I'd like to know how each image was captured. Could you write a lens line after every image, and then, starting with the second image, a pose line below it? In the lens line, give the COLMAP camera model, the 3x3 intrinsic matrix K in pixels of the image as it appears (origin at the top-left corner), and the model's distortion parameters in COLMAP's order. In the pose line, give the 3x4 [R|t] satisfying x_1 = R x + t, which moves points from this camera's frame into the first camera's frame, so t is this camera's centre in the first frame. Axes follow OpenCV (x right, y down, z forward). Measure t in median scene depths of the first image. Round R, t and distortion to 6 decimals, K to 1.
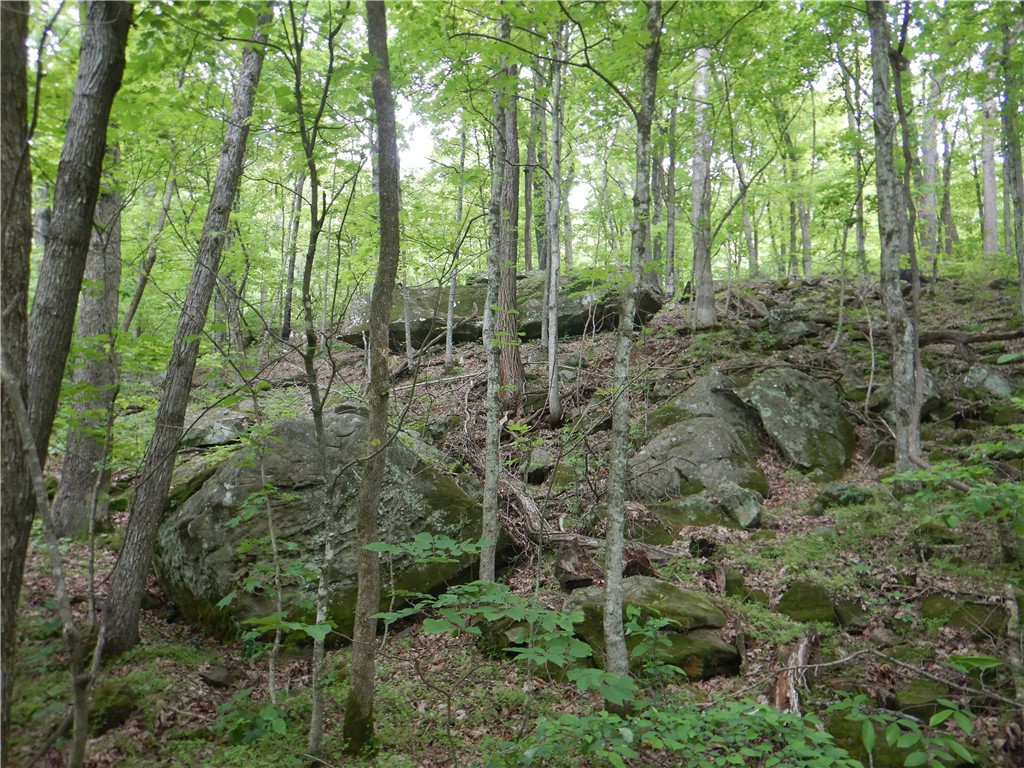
lens RADIAL K [[722.2, 0, 511.2], [0, 722.2, 387.5], [0, 0, 1]] dist [-0.023462, 0.001022]
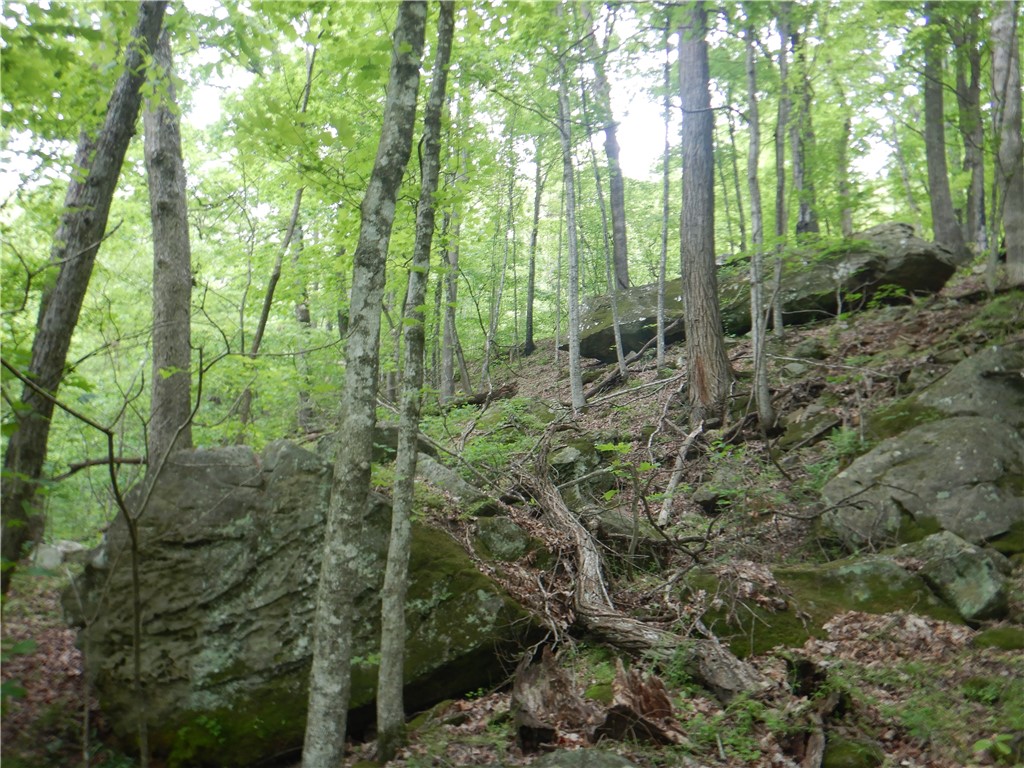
lens RADIAL K [[722.2, 0, 512.6], [0, 722.2, 377.6], [0, 0, 1]] dist [-0.023462, 0.001022]
pose [[0.910423, -0.069231, -0.407844, 0.188214], [0.057271, 0.997497, -0.041477, 0.010915], [0.409694, 0.014404, 0.912109, 0.277927]]
